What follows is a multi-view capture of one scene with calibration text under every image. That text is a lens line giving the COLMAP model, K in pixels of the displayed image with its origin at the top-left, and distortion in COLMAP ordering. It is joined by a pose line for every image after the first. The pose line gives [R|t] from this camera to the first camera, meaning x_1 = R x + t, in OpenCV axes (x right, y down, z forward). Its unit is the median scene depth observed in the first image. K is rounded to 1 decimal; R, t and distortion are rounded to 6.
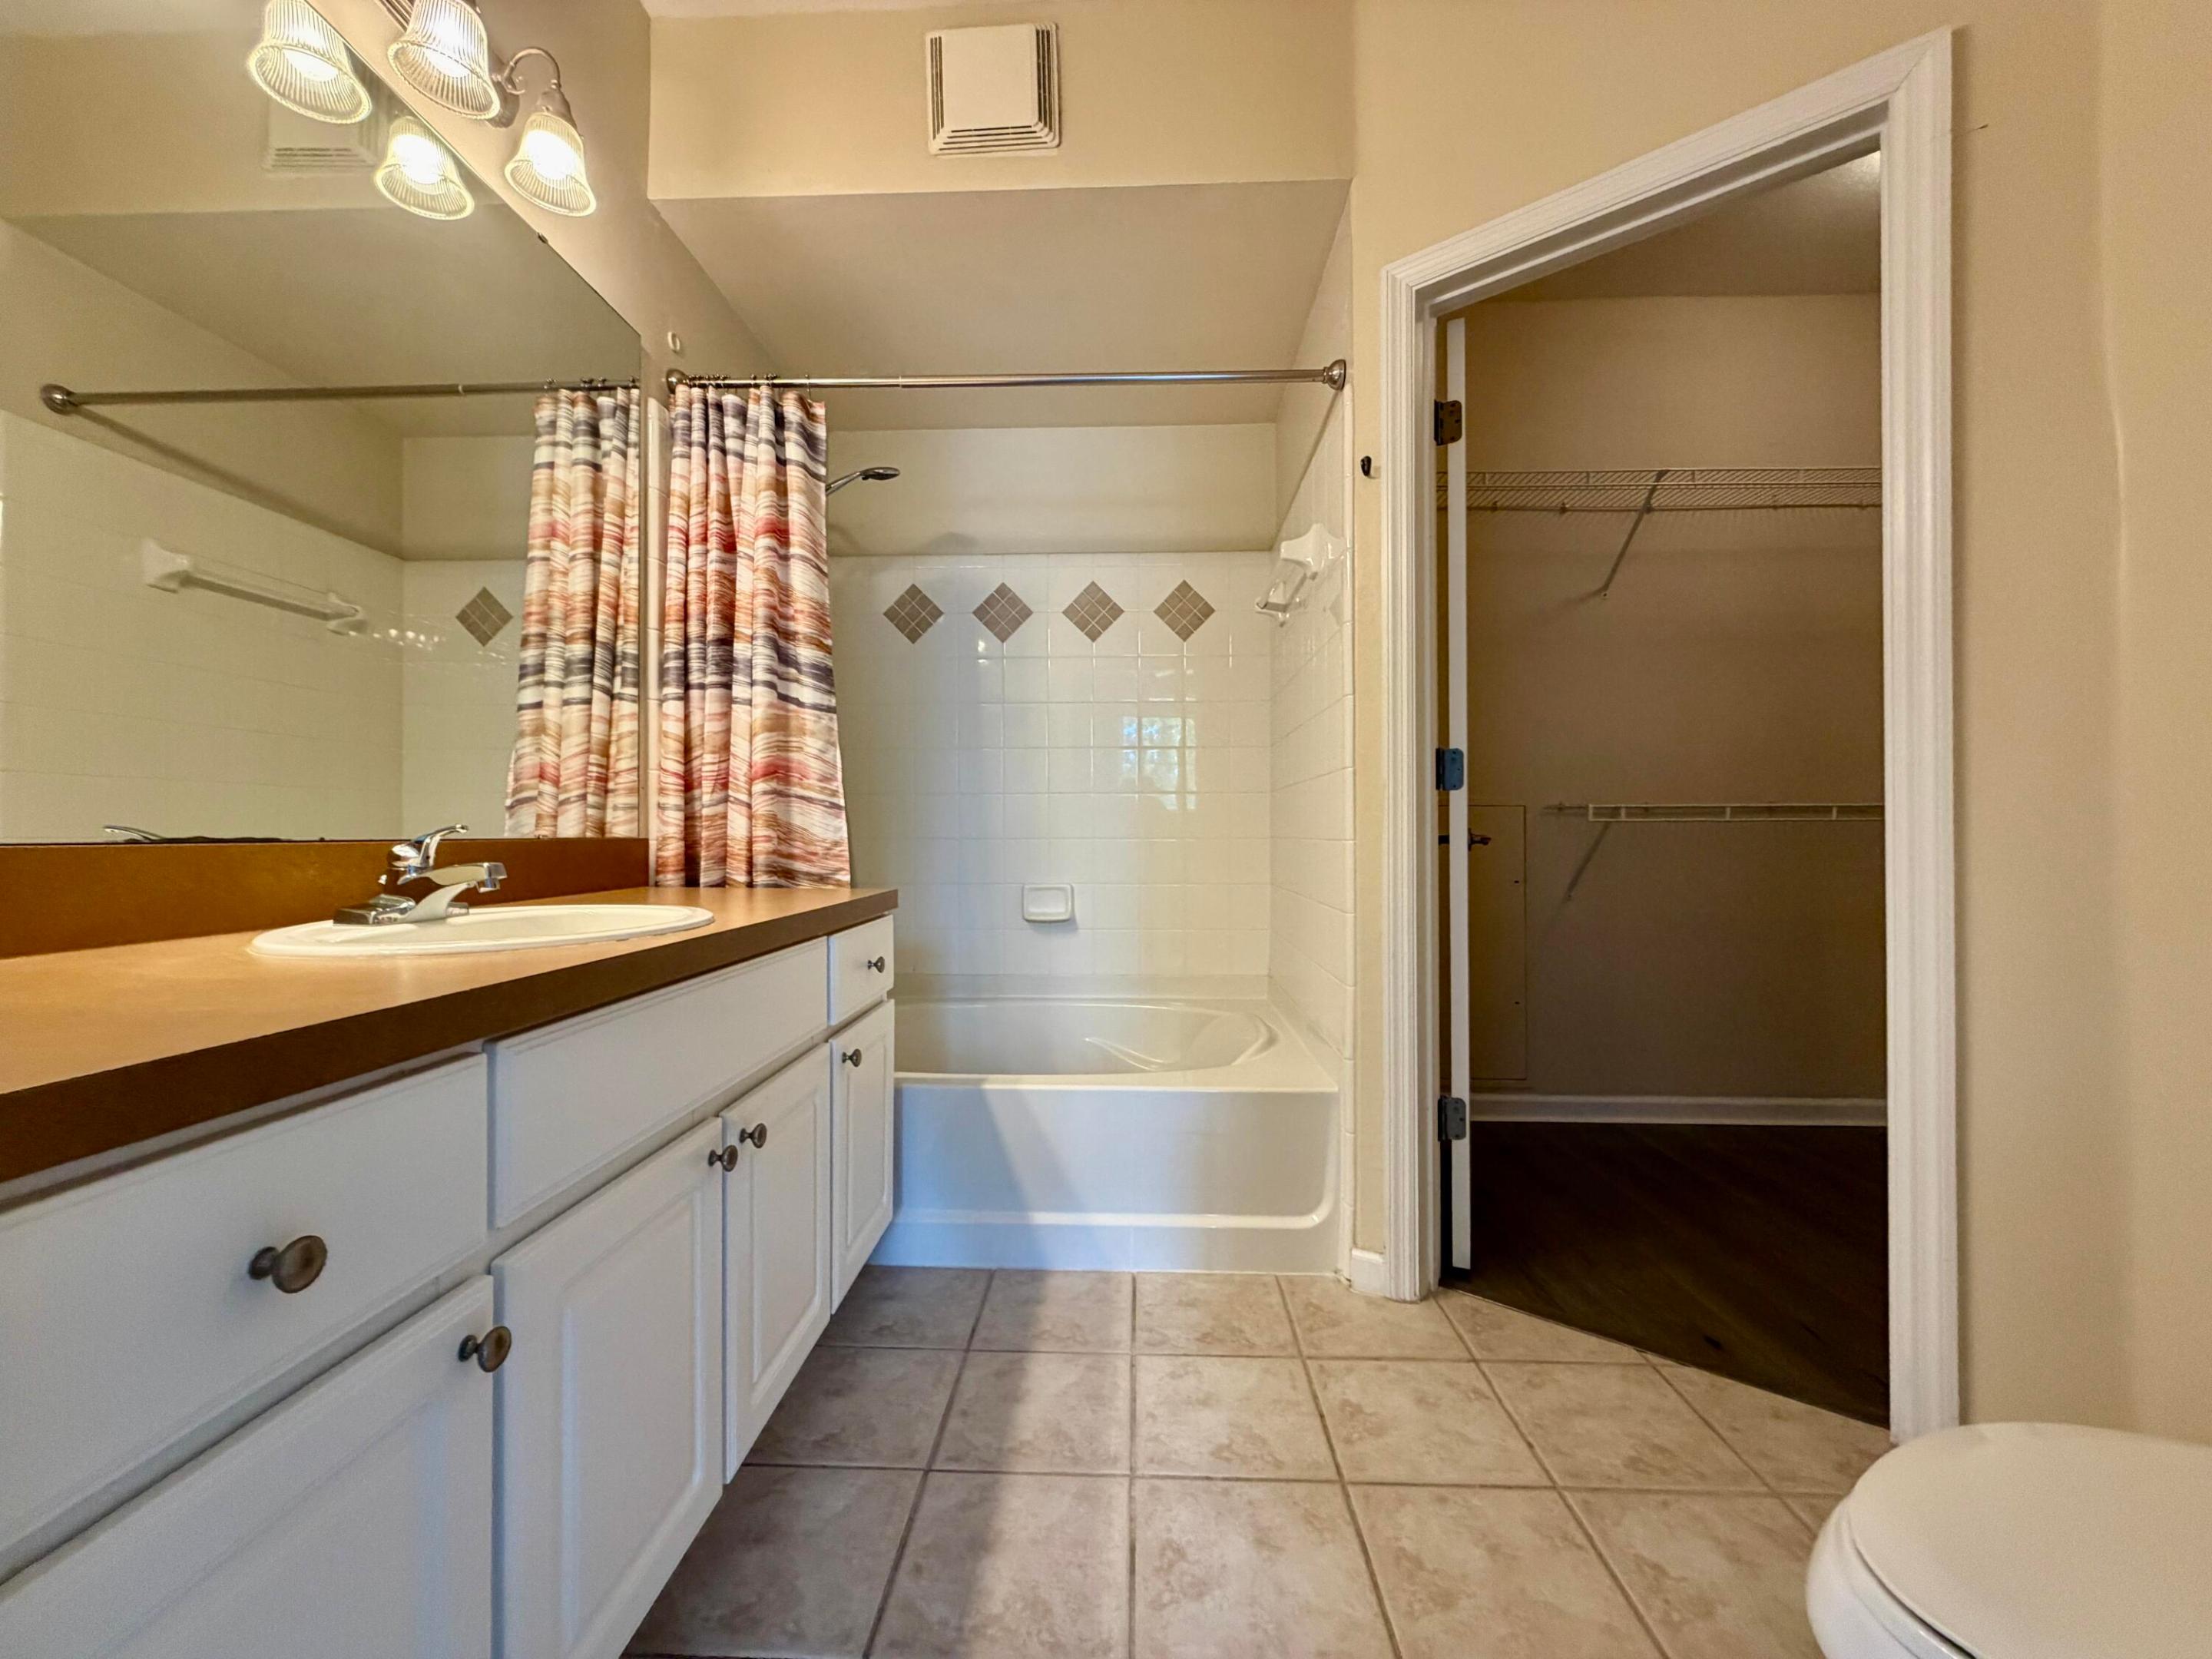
lens RADIAL K [[905.1, 0, 1106.0], [0, 905.1, 829.5], [0, 0, 1]] dist [0.001236, 0.000276]
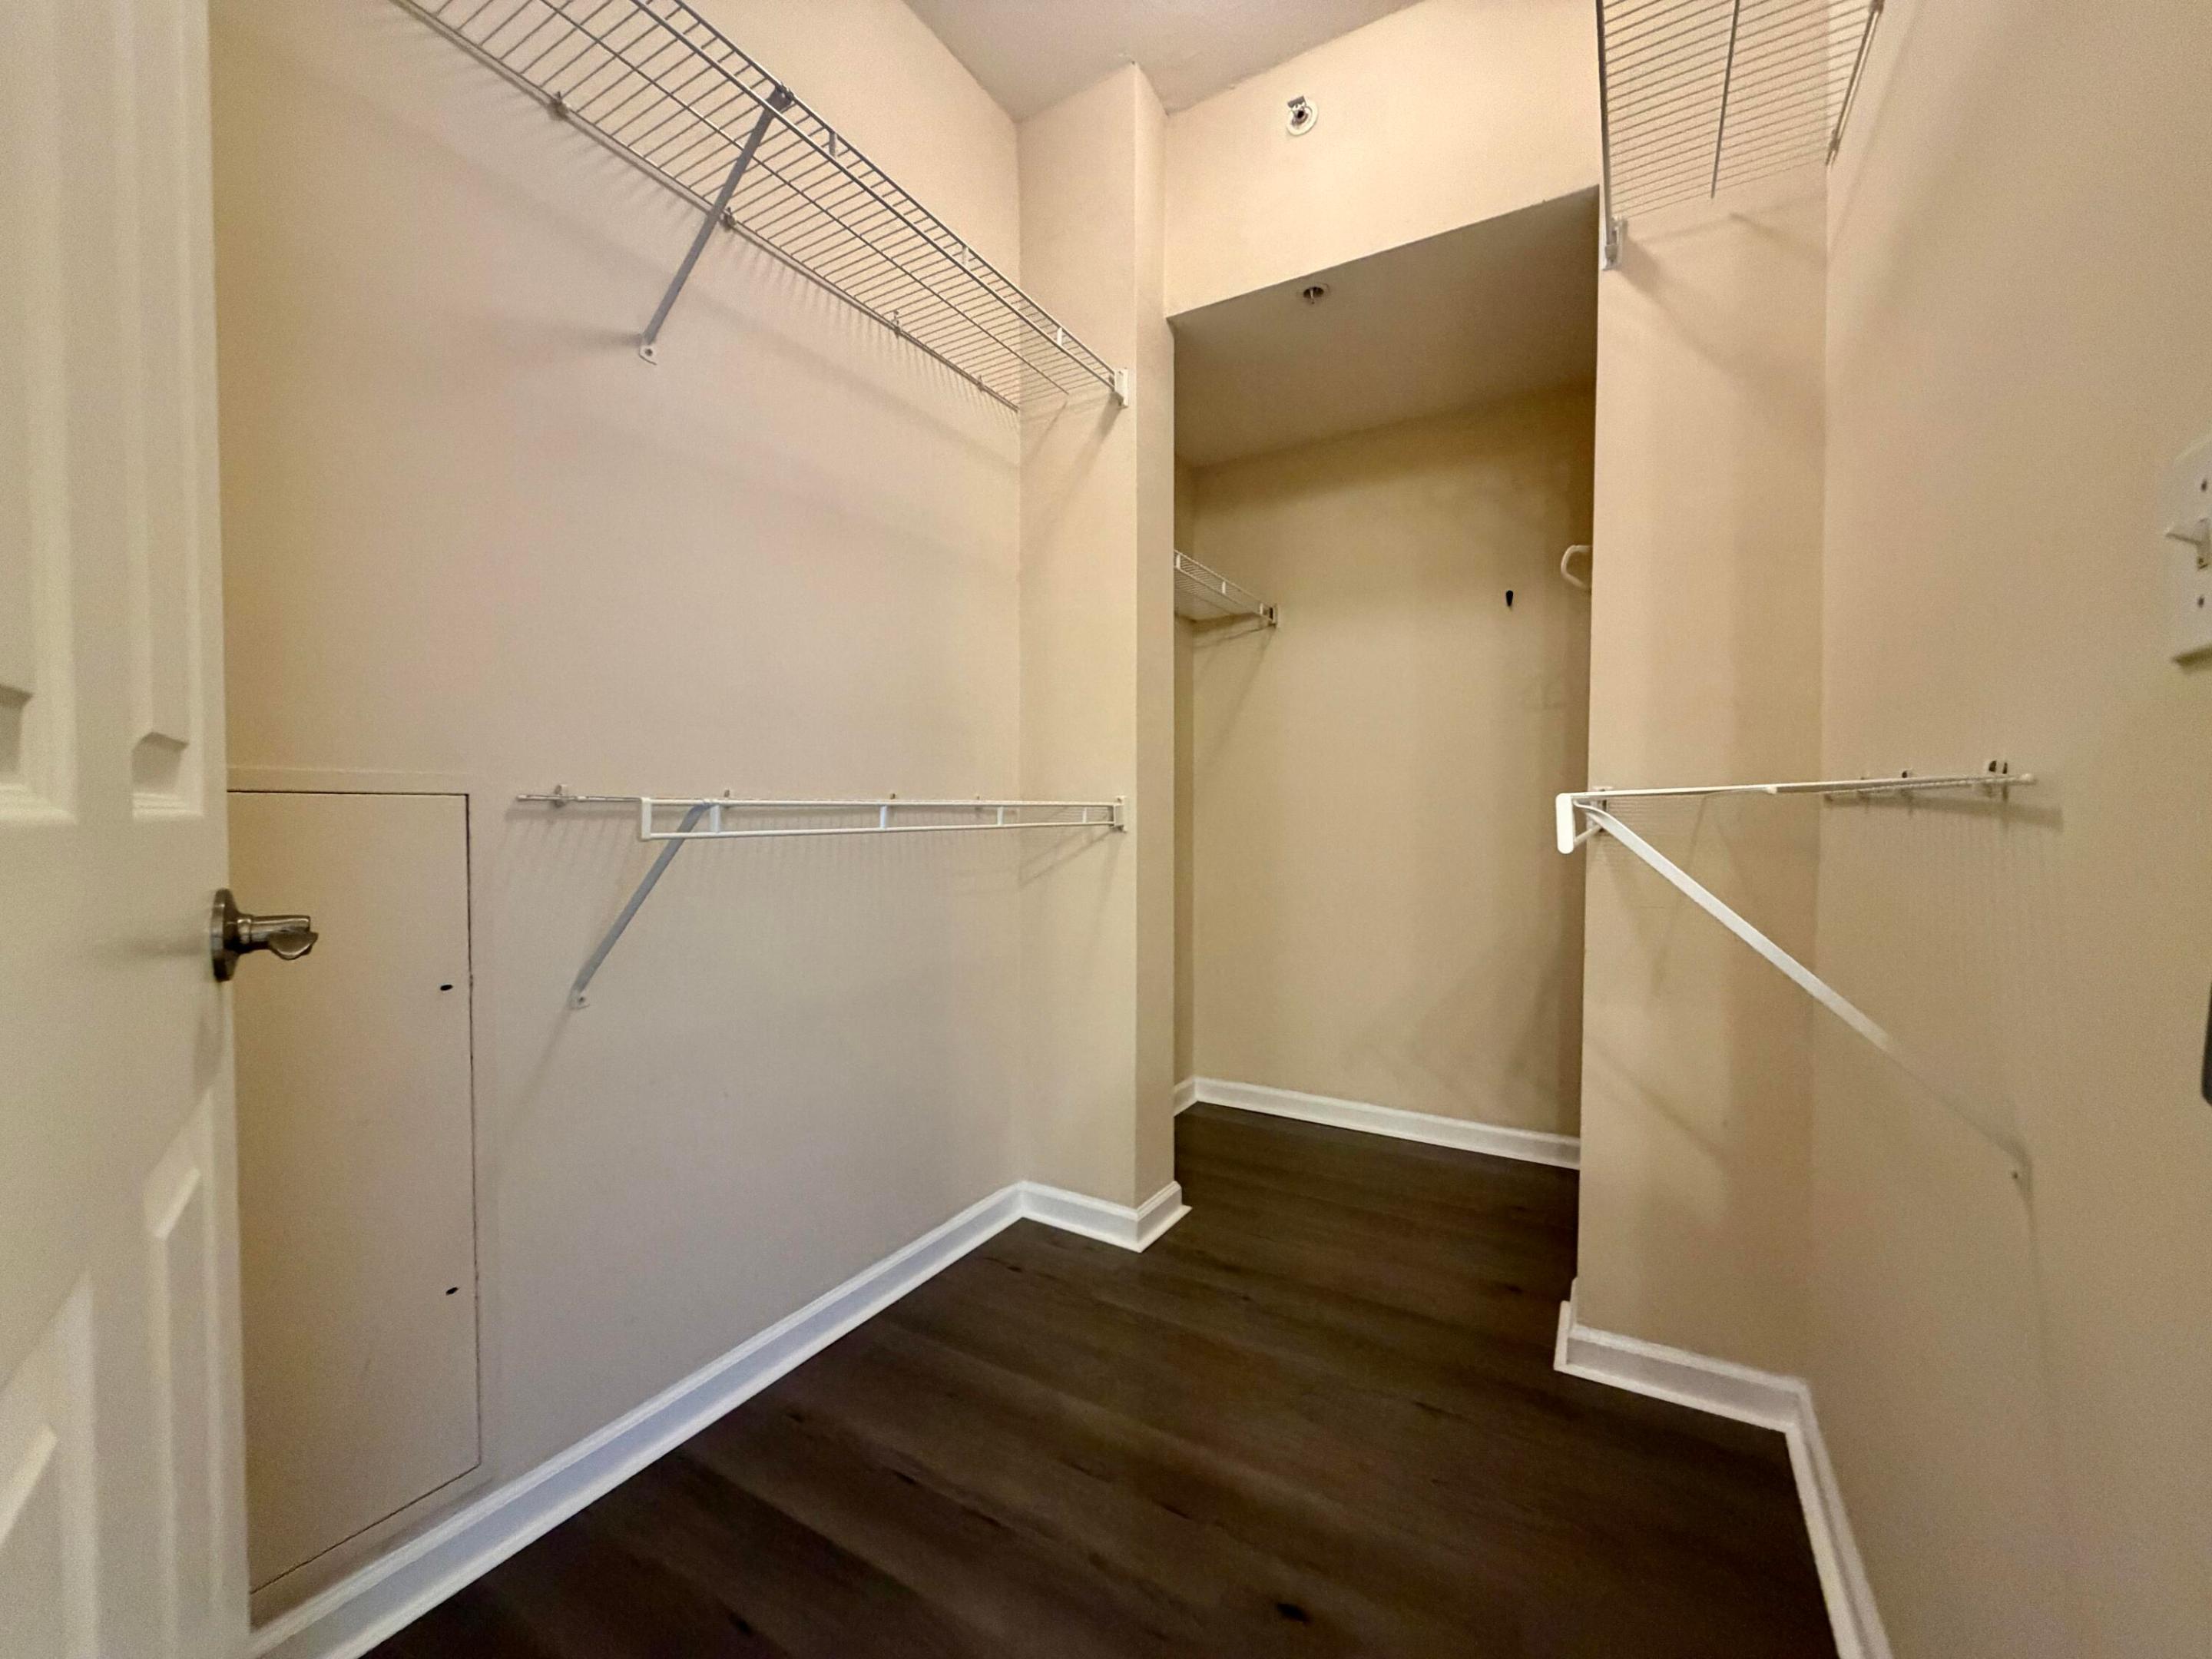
lens RADIAL K [[905.1, 0, 1106.0], [0, 905.1, 829.5], [0, 0, 1]] dist [0.001236, 0.000276]
pose [[0.485645, -0.012945, 0.874060, 0.252666], [0.004812, 0.999915, 0.012135, -0.014693], [-0.874143, -0.001687, 0.485666, 0.565088]]
